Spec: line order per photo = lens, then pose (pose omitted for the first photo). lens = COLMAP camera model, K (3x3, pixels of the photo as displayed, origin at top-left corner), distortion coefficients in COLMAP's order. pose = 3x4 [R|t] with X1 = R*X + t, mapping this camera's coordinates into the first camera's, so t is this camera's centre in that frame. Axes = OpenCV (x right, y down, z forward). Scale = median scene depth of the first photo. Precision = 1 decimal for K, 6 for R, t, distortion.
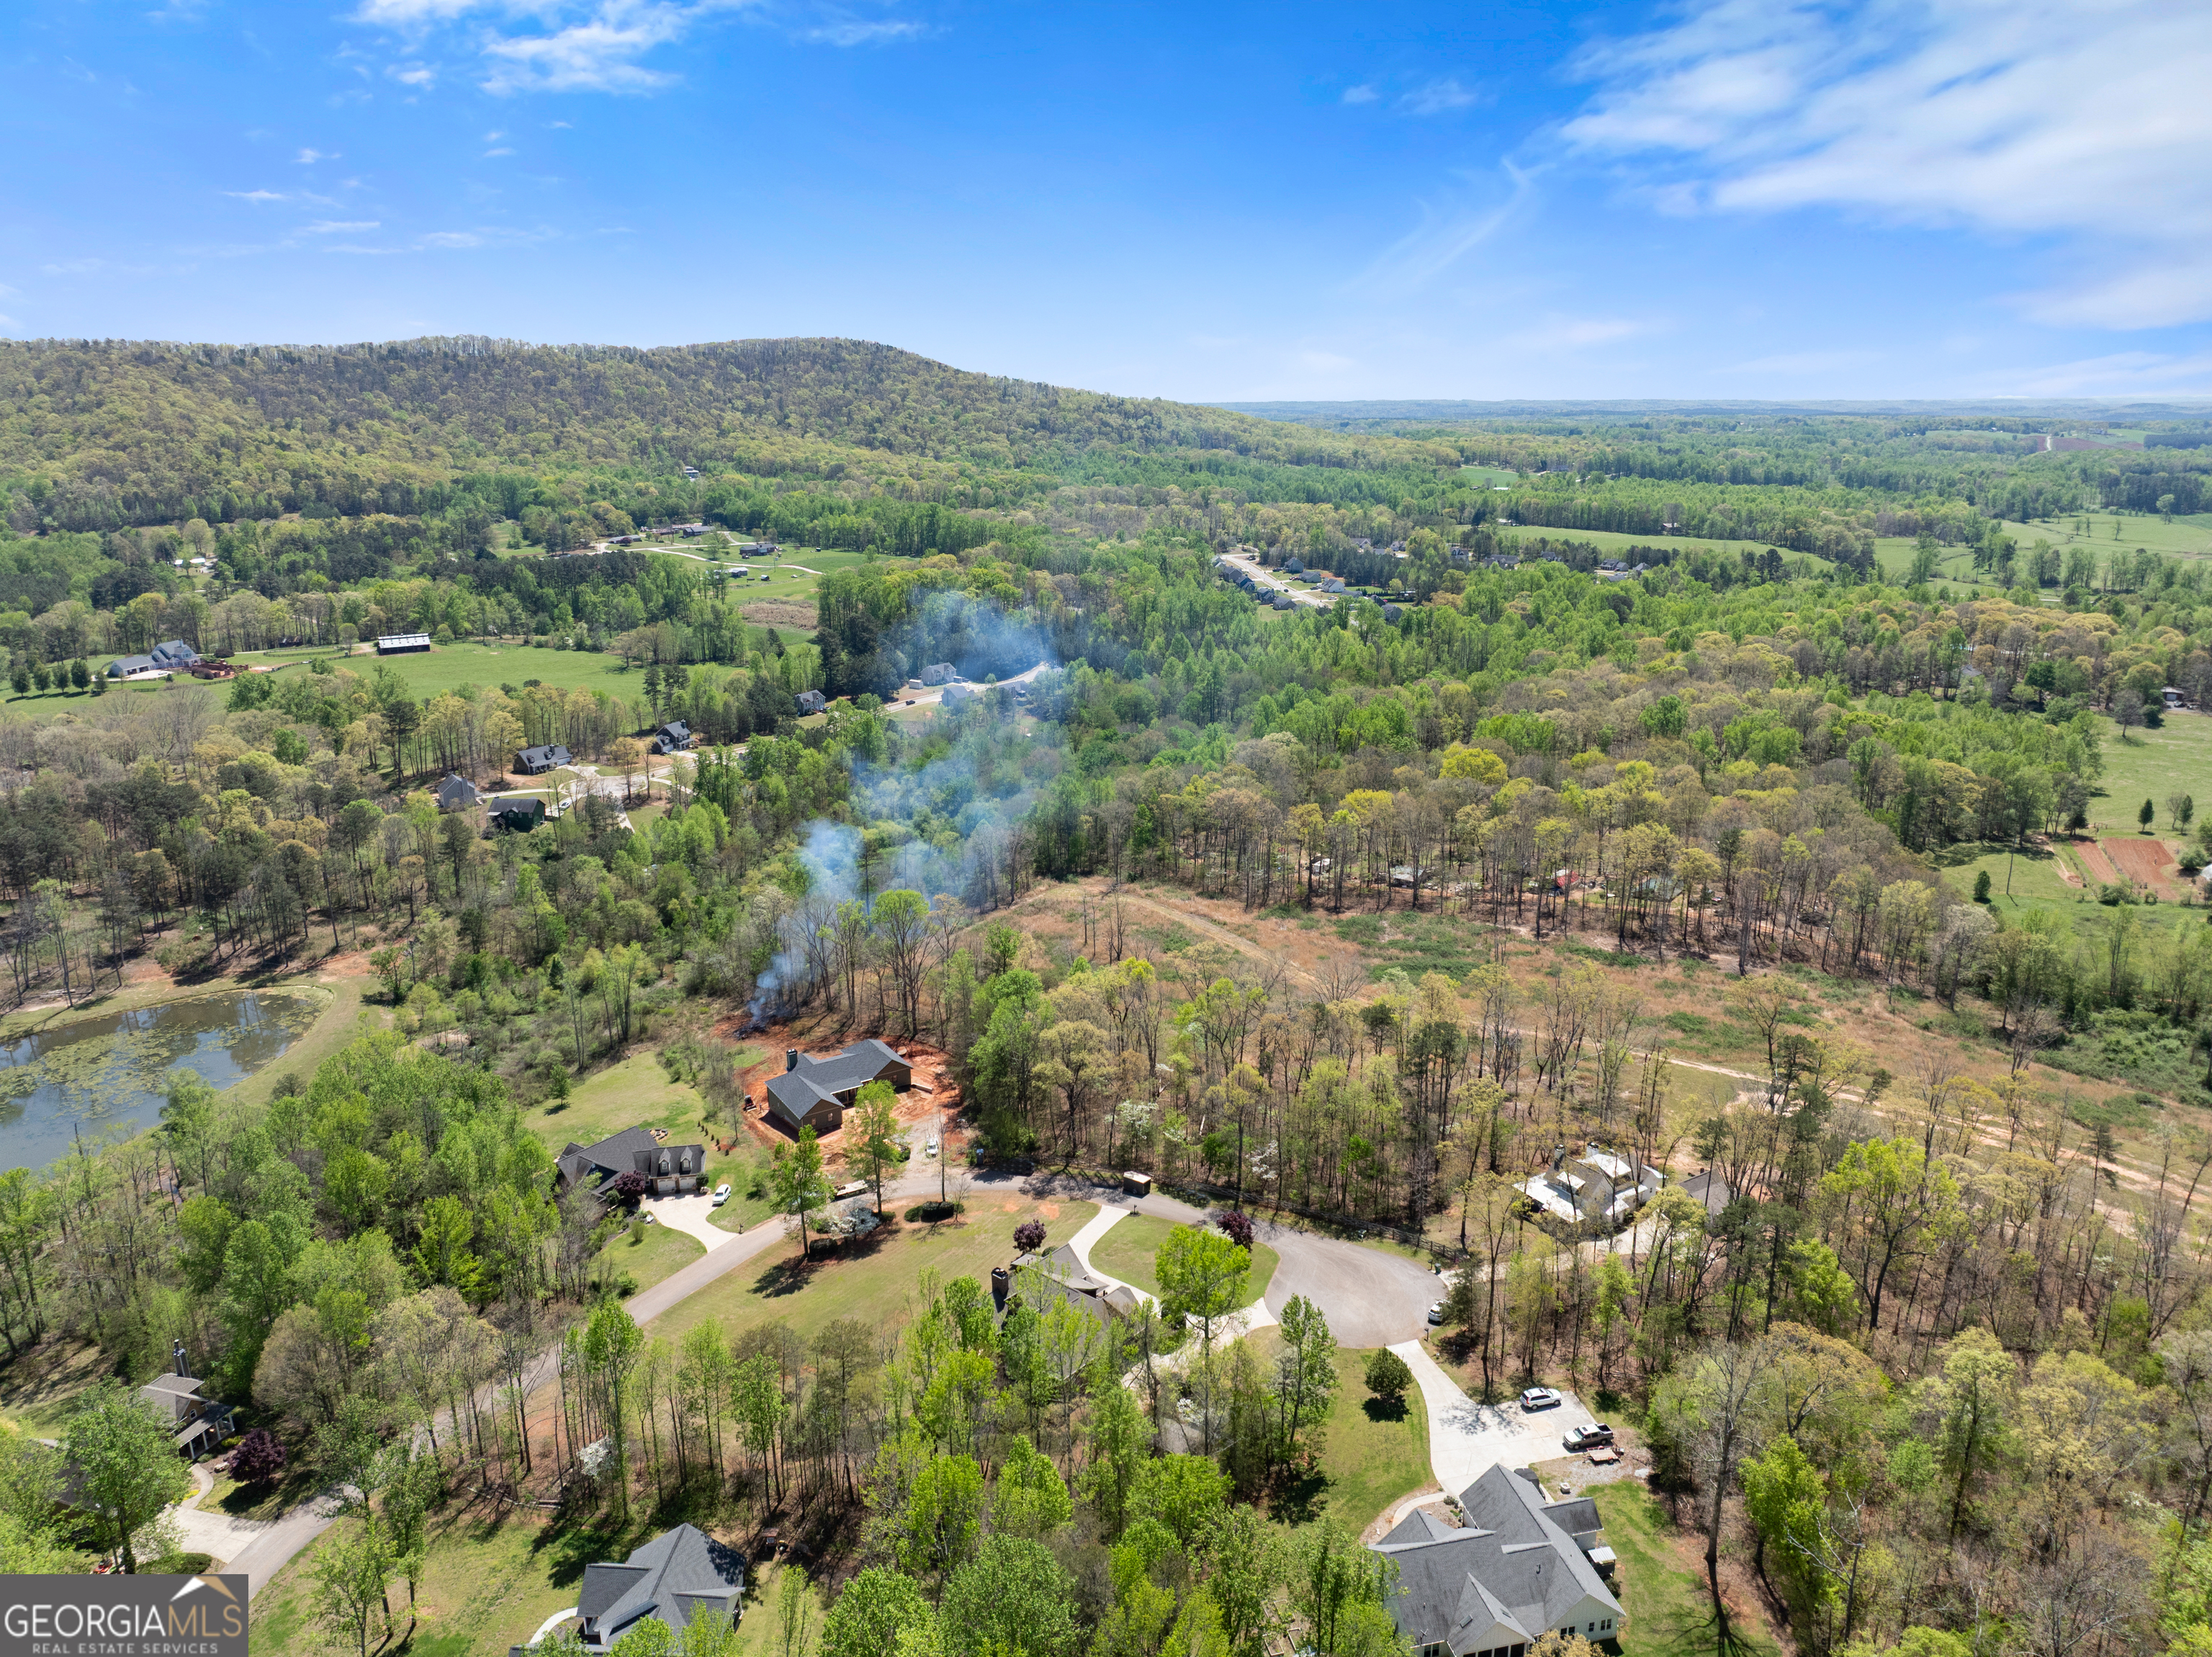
lens RADIAL K [[1538.0, 0, 1104.8], [0, 1538.0, 959.4], [0, 0, 1]] dist [-0.030246, 0.002839]
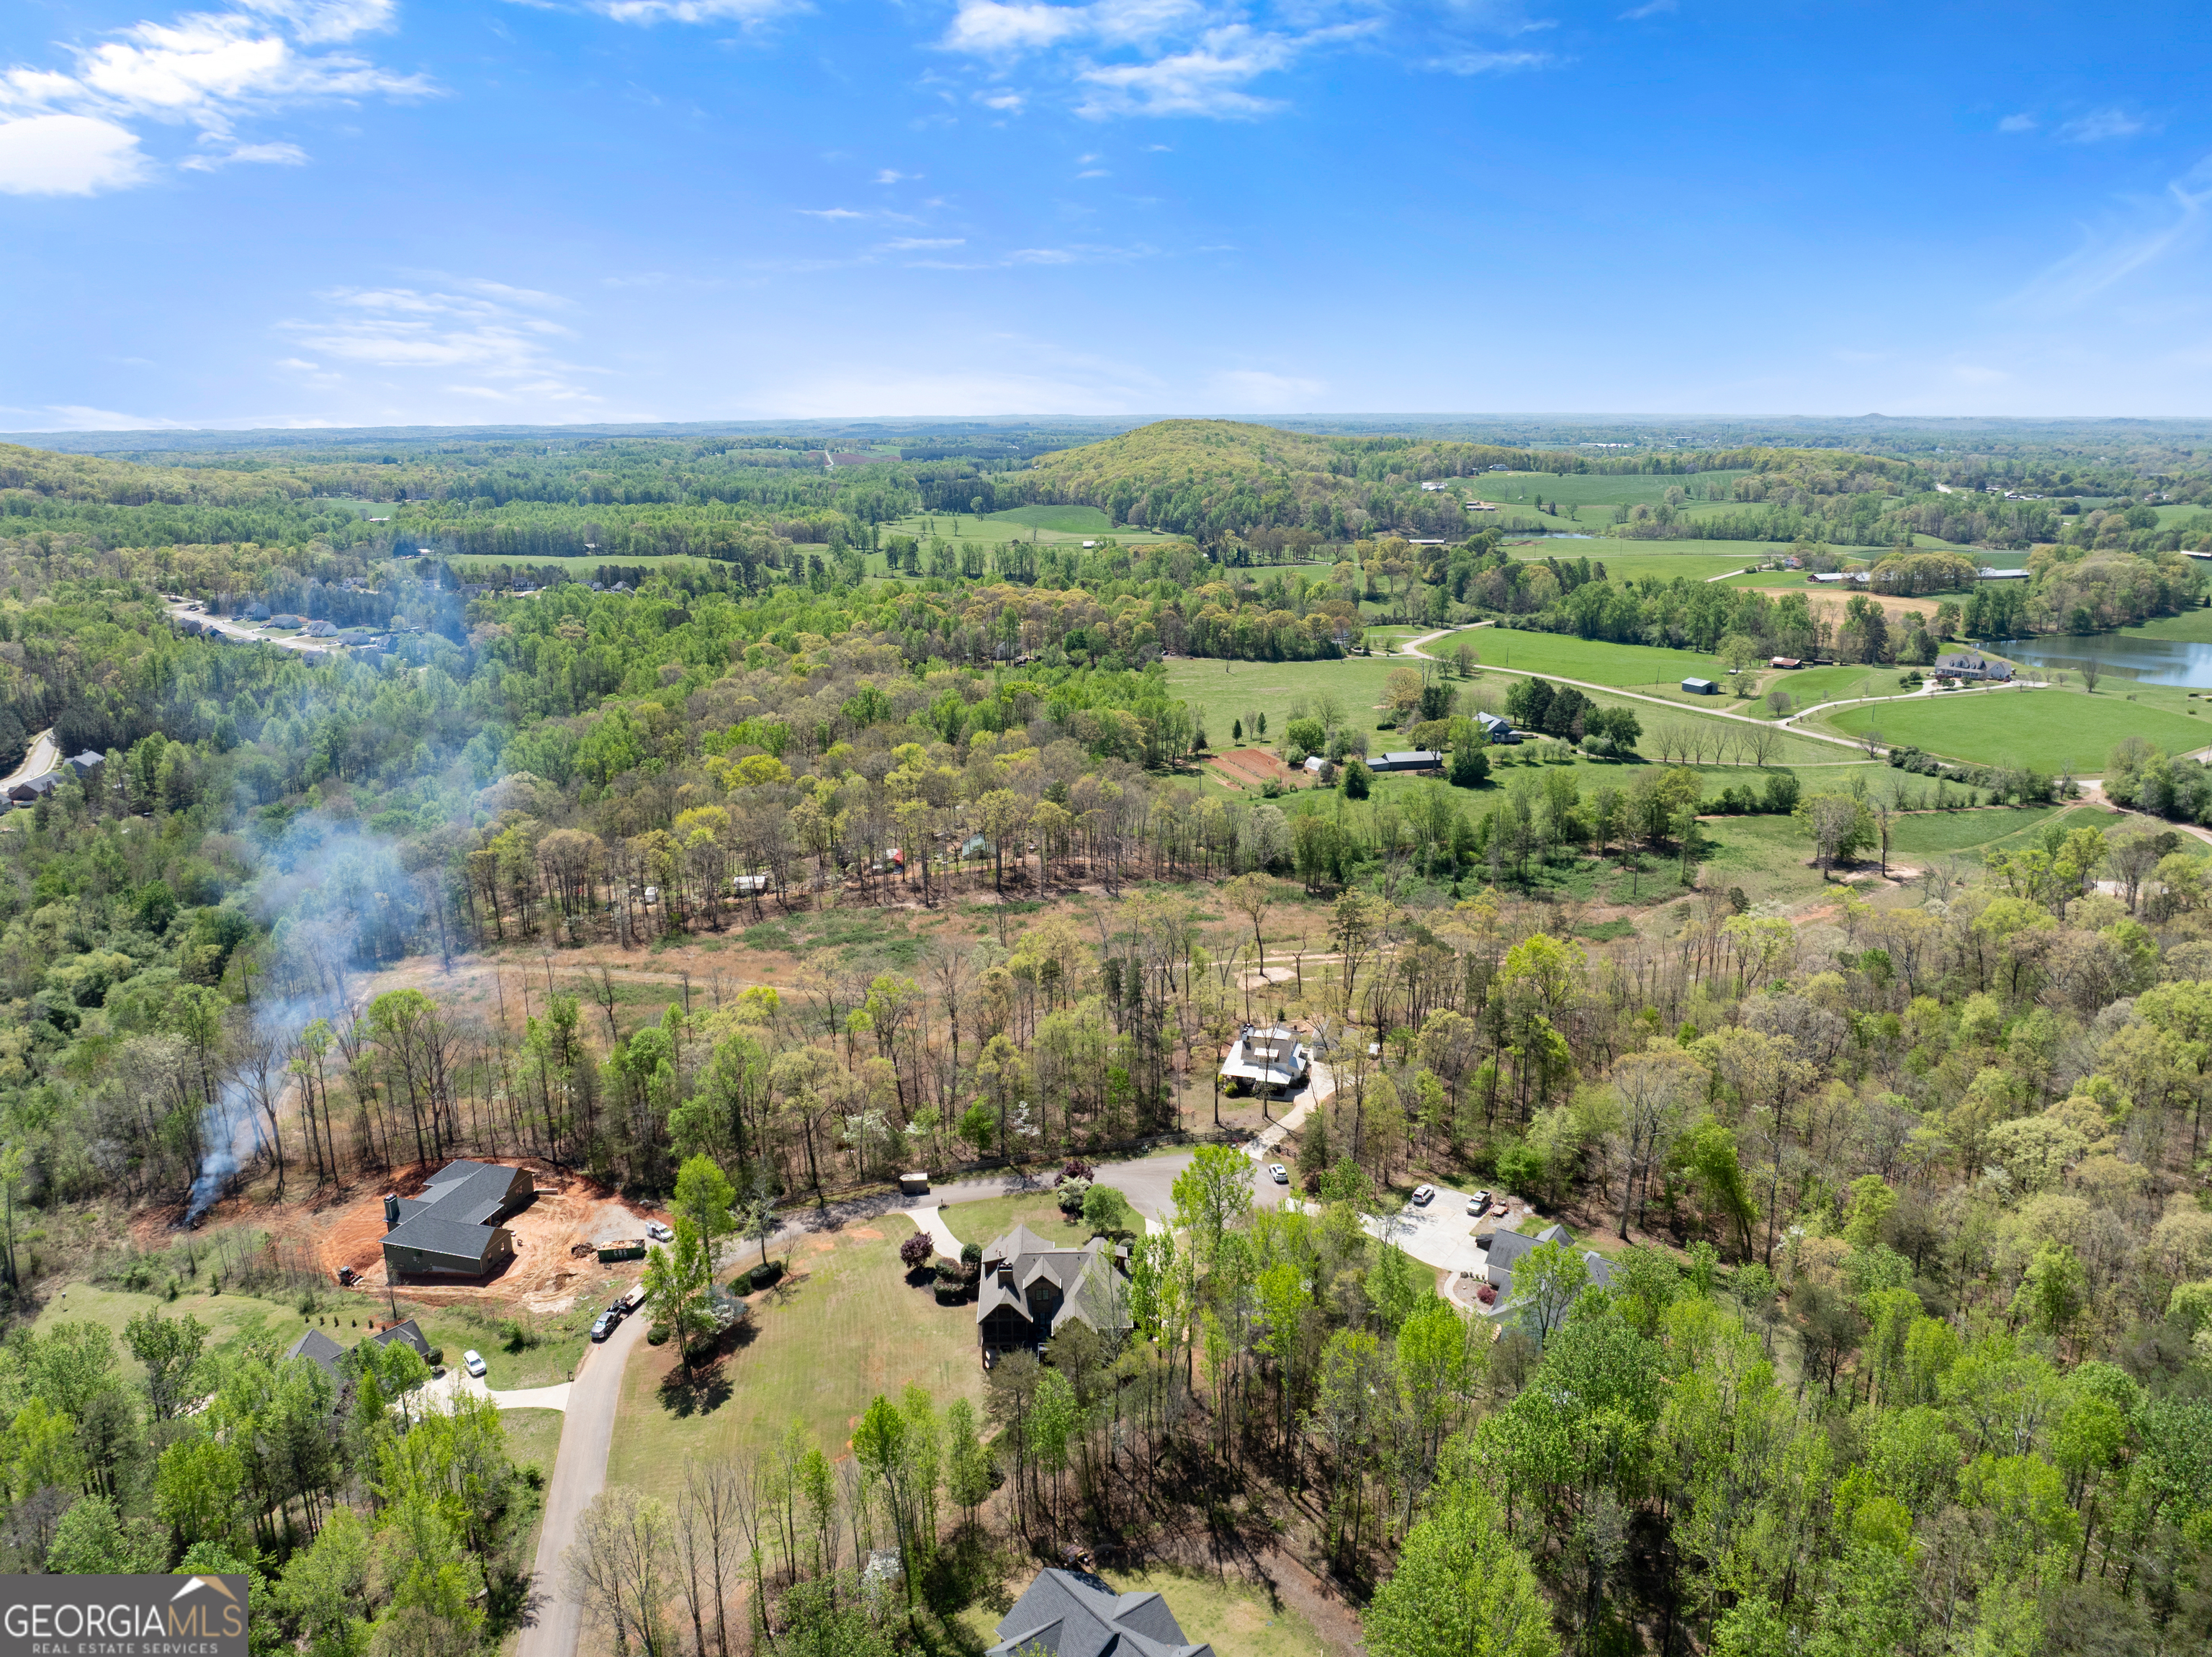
lens RADIAL K [[1576.7, 0, 1121.3], [0, 1576.7, 833.0], [0, 0, 1]] dist [-0.034020, -0.005158]
pose [[0.729673, -0.168474, 0.662717, -0.308644], [0.231435, 0.972821, -0.007510, -0.023445], [-0.643440, 0.158856, 0.748833, 0.057861]]
